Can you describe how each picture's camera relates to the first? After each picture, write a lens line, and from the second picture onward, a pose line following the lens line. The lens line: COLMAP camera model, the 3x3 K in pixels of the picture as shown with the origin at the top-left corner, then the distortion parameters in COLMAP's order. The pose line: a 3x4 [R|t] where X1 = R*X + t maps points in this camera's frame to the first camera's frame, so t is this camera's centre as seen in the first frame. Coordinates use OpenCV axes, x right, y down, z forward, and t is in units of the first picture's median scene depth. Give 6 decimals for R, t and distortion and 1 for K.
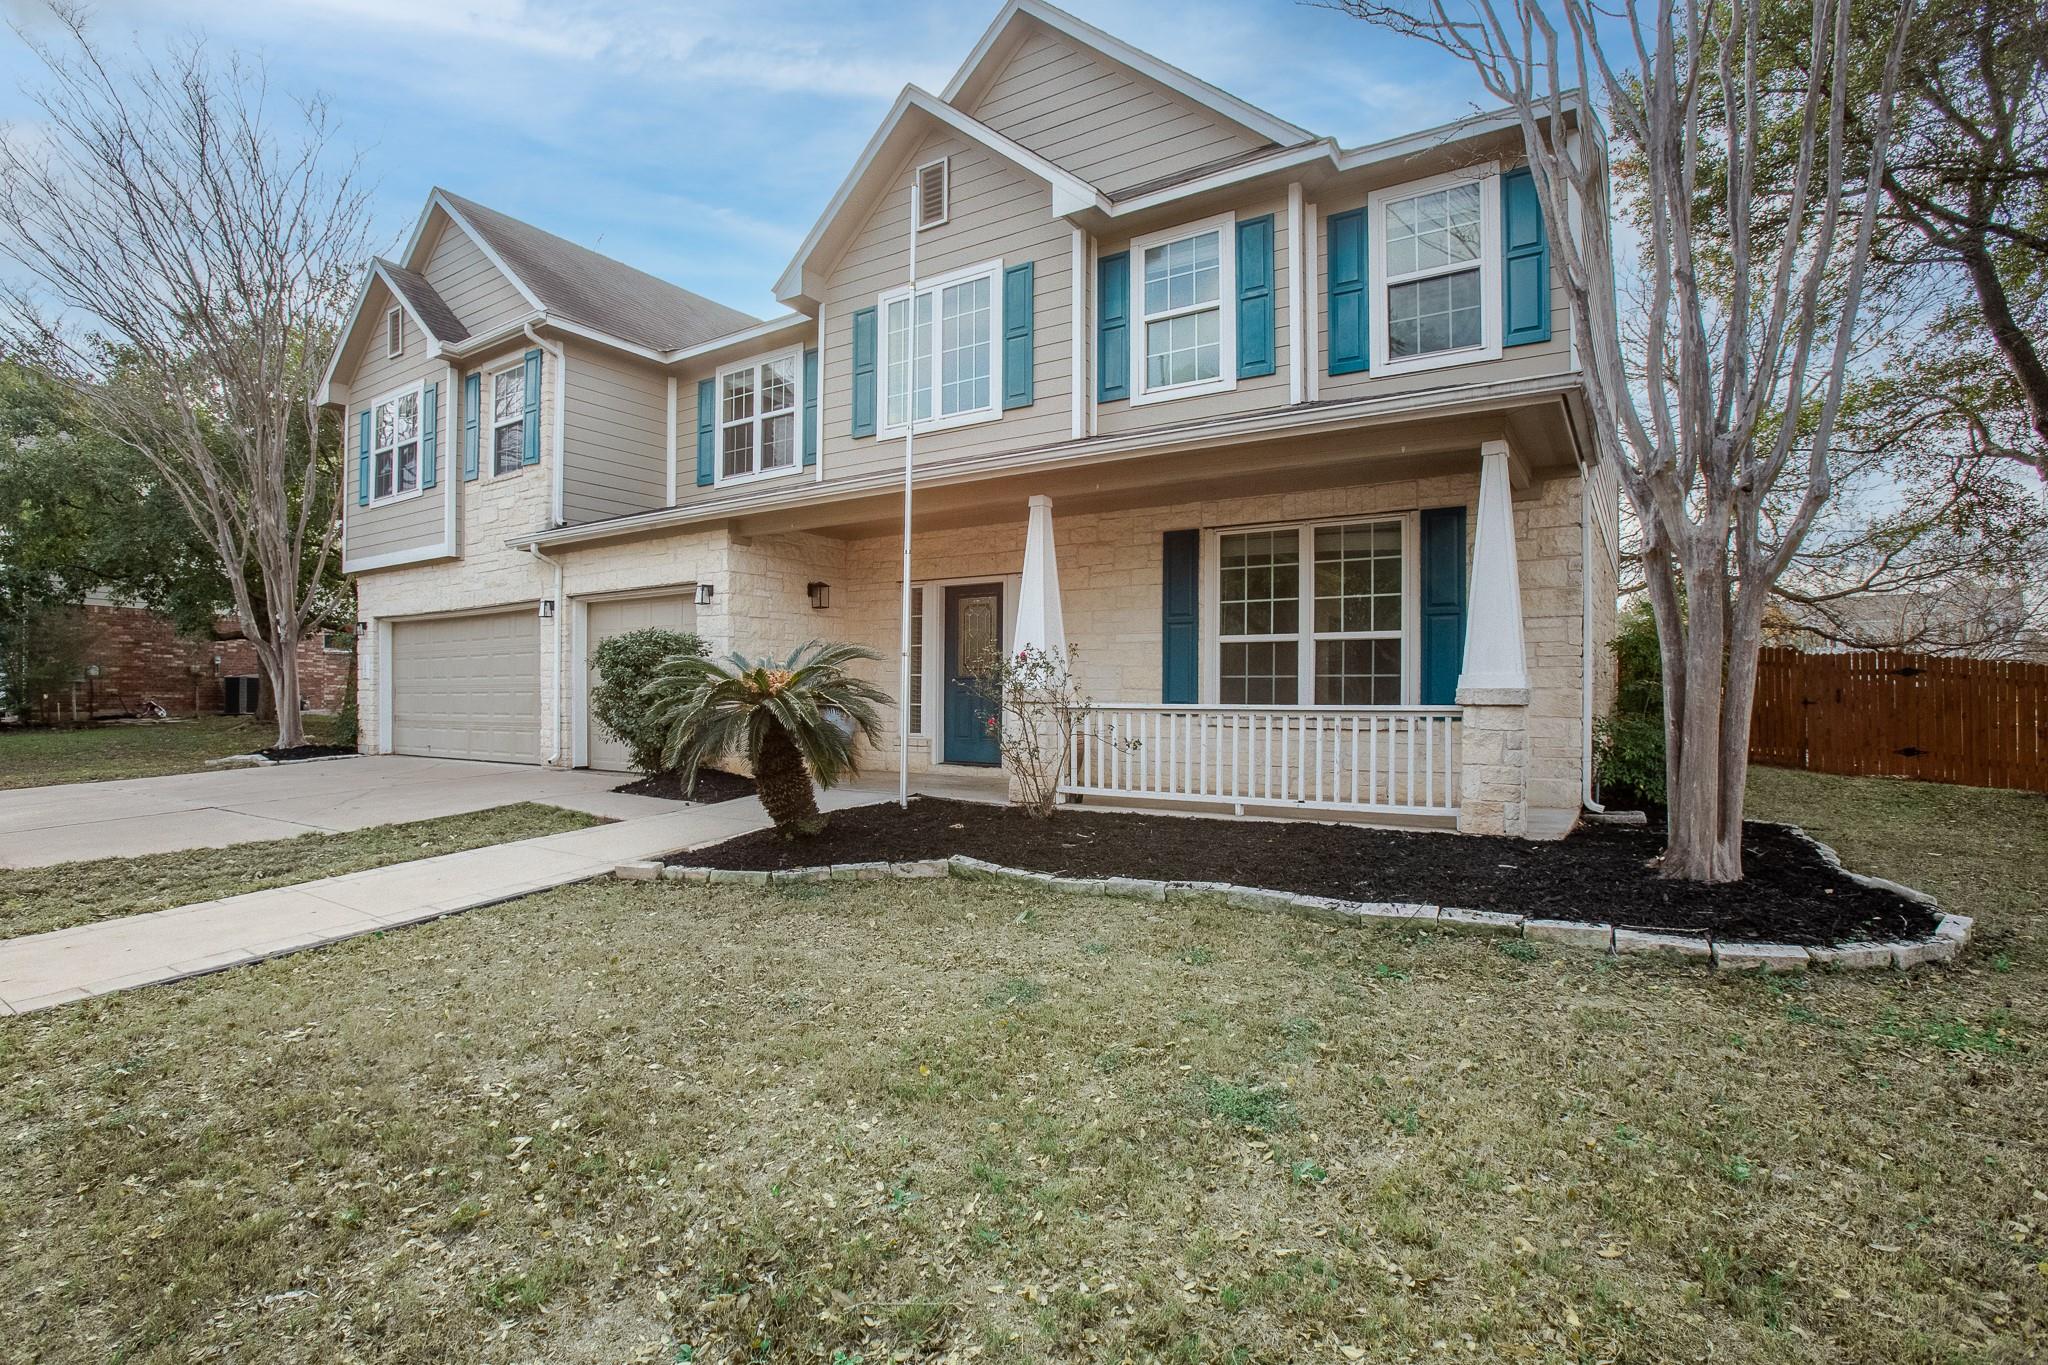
lens RADIAL K [[935.0, 0, 1028.4], [0, 935.0, 692.2], [0, 0, 1]] dist [-0.018357, 0.000034]
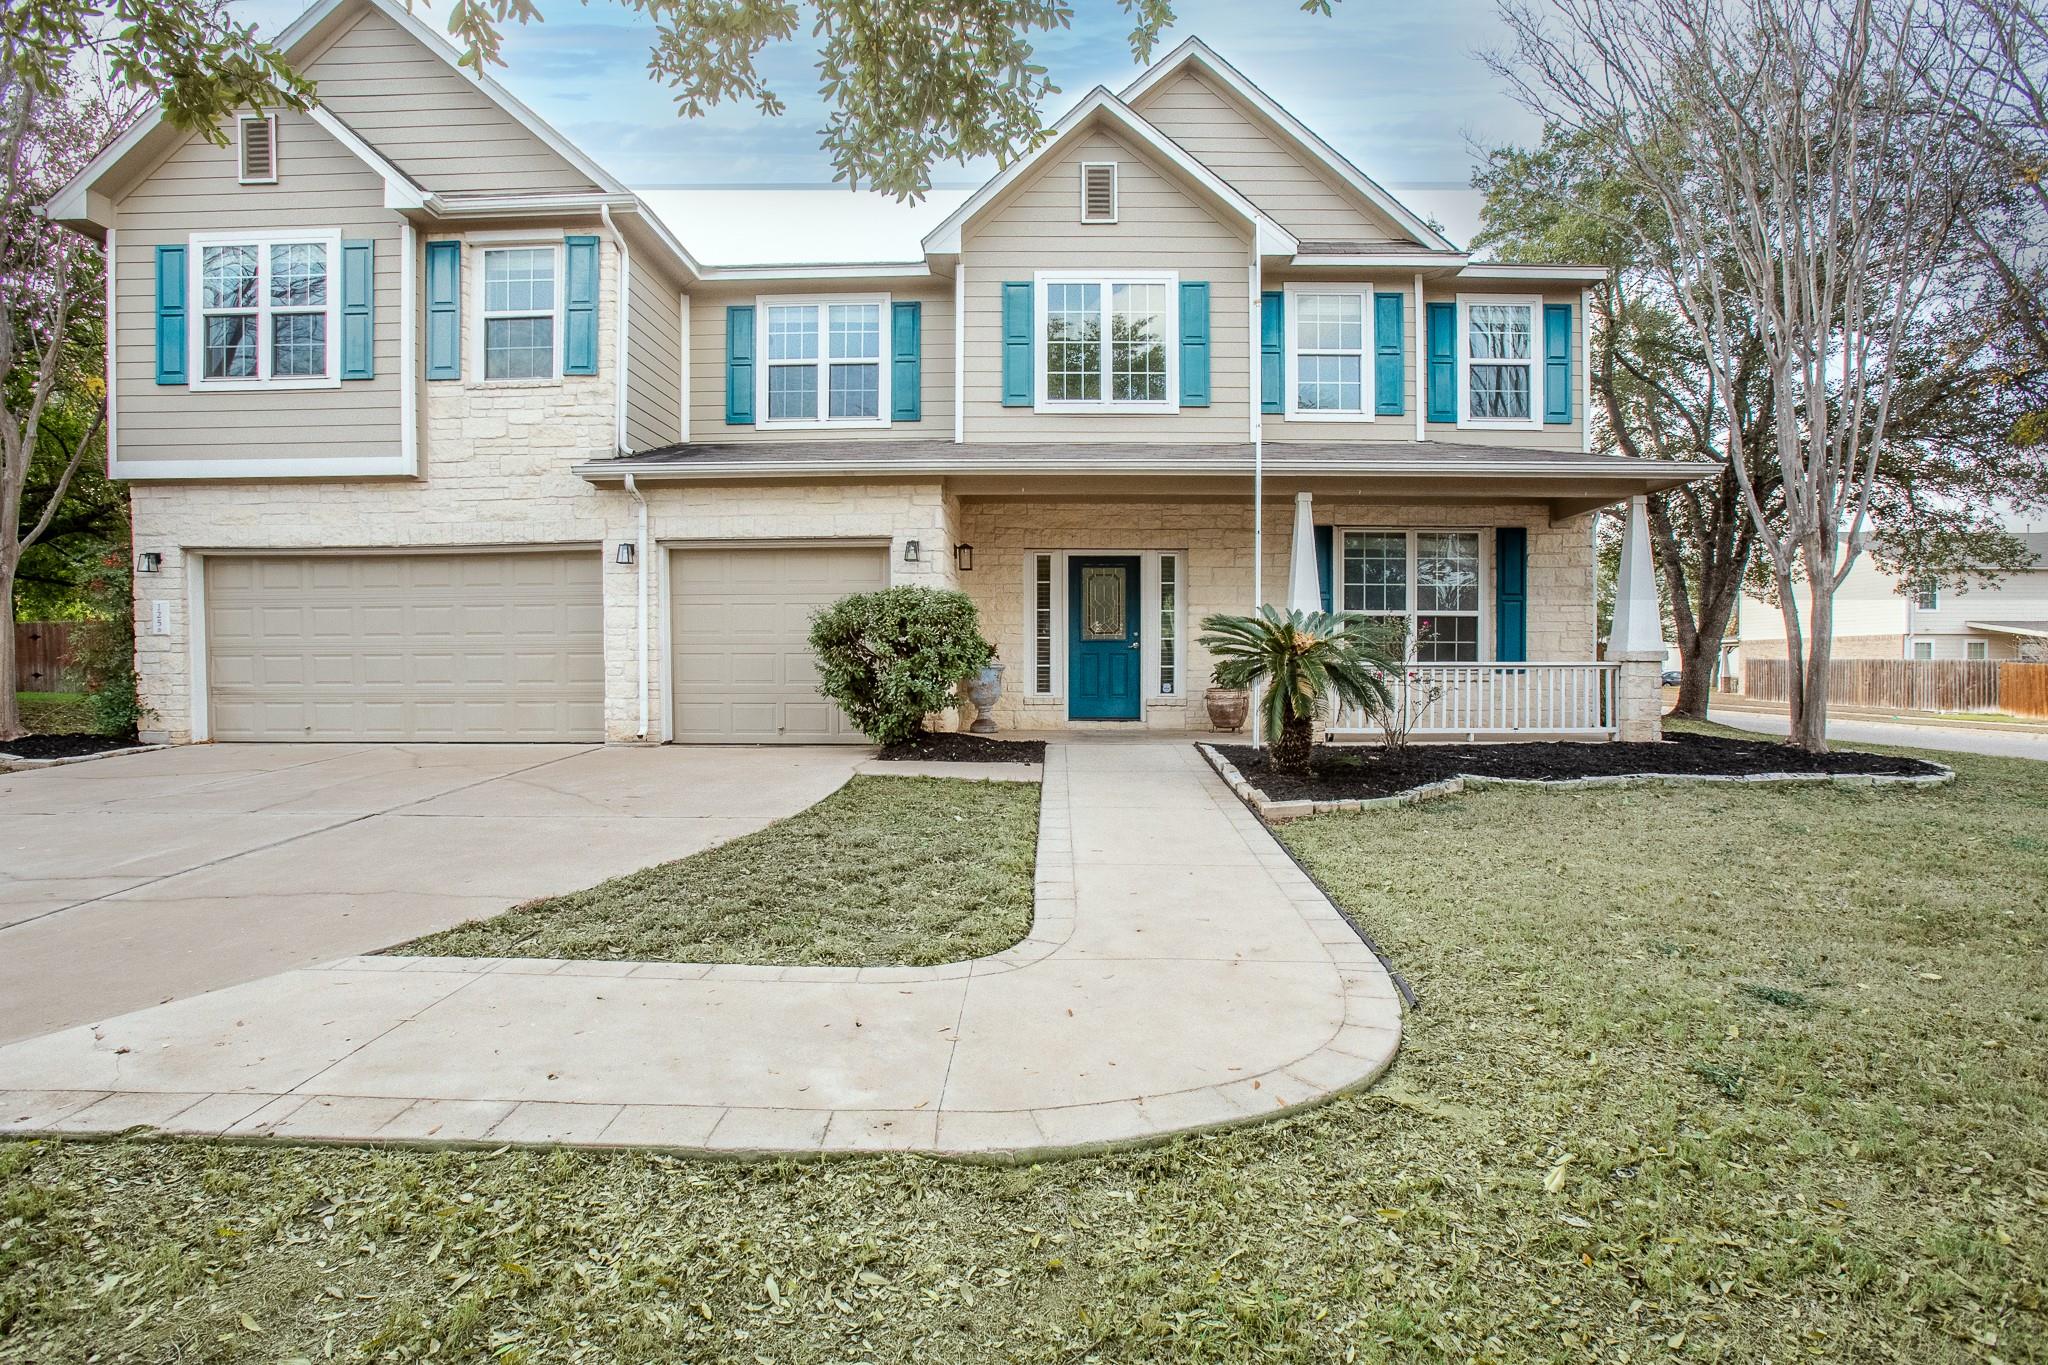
lens RADIAL K [[920.5, 0, 1024.0], [0, 920.5, 682.5], [0, 0, 1]] dist [-0.018579, 0.000552]
pose [[0.855208, -0.013914, 0.518098, -0.777077], [0.001627, 0.999707, 0.024162, 0.007792], [-0.518282, -0.019821, 0.854980, 0.132854]]
